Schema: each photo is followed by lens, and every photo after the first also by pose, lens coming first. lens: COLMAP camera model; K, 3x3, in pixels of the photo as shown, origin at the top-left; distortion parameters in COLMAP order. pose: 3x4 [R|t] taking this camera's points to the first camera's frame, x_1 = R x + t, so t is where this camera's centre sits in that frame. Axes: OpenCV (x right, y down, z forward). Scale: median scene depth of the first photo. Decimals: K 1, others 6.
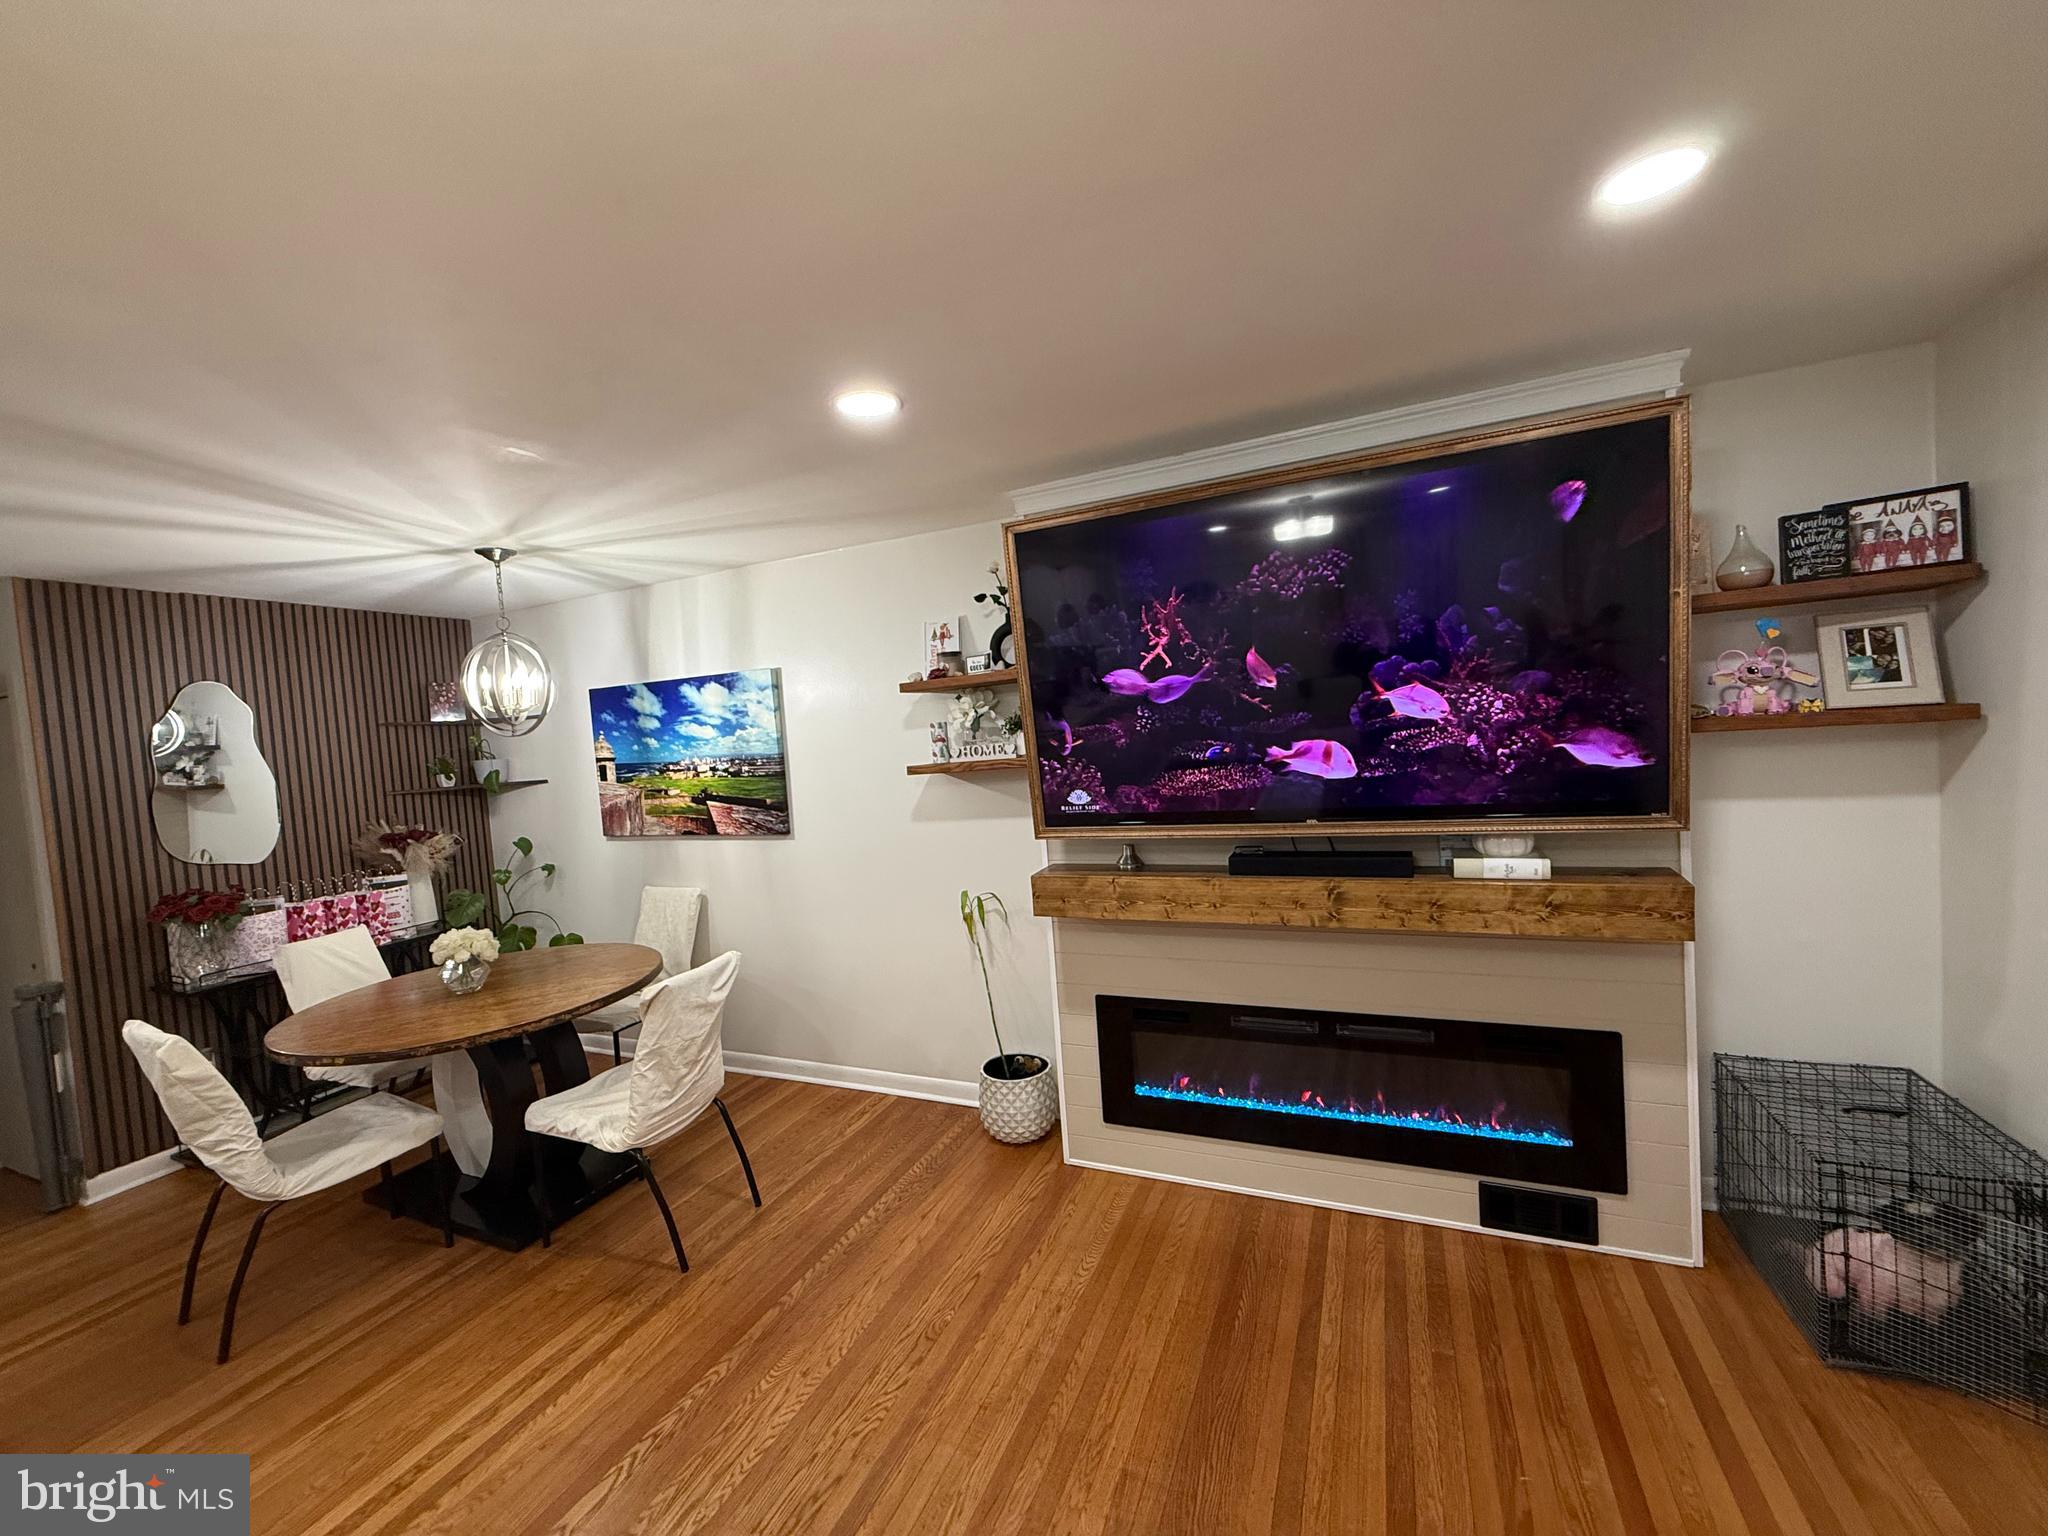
lens RADIAL K [[813.9, 0, 1013.9], [0, 813.9, 766.7], [0, 0, 1]] dist [-0.004430, 0.002980]
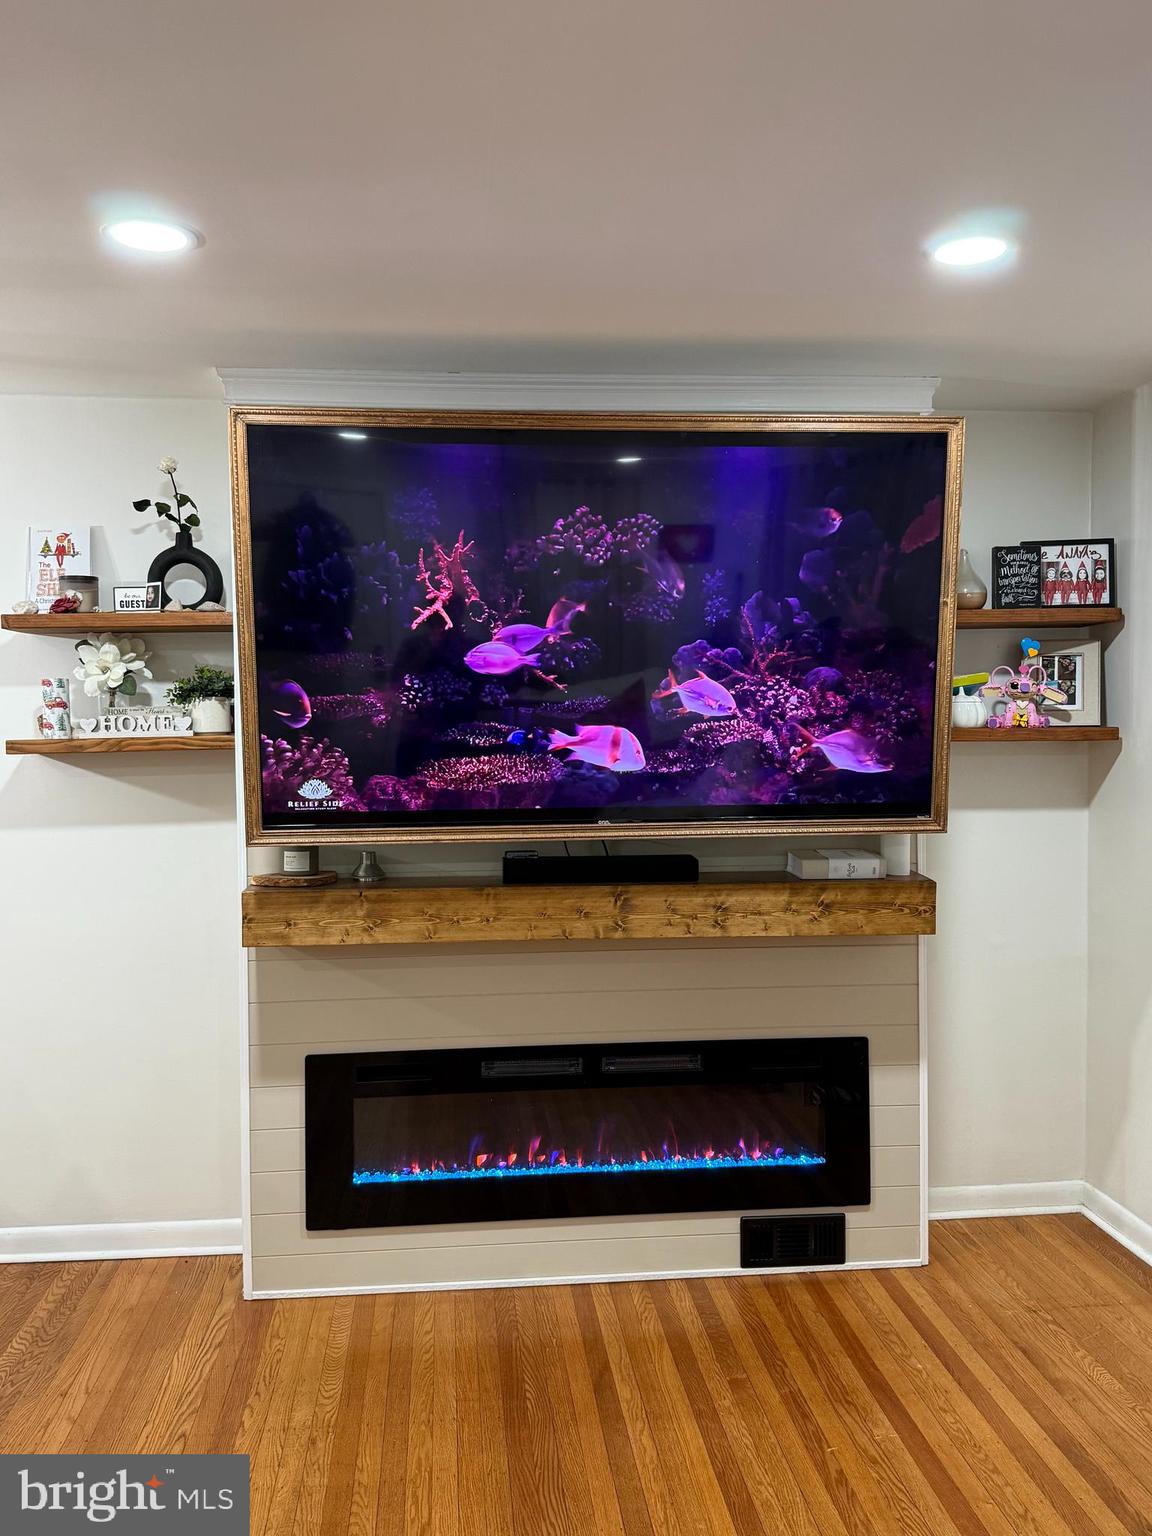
lens RADIAL K [[1280.5, 0, 574.7], [0, 1280.5, 774.8], [0, 0, 1]] dist [0.064437, -0.049853]
pose [[0.864996, 0.048917, 0.499389, -0.344235], [-0.030699, 0.998532, -0.044636, 0.081022], [-0.500839, 0.023279, 0.865227, -0.181666]]
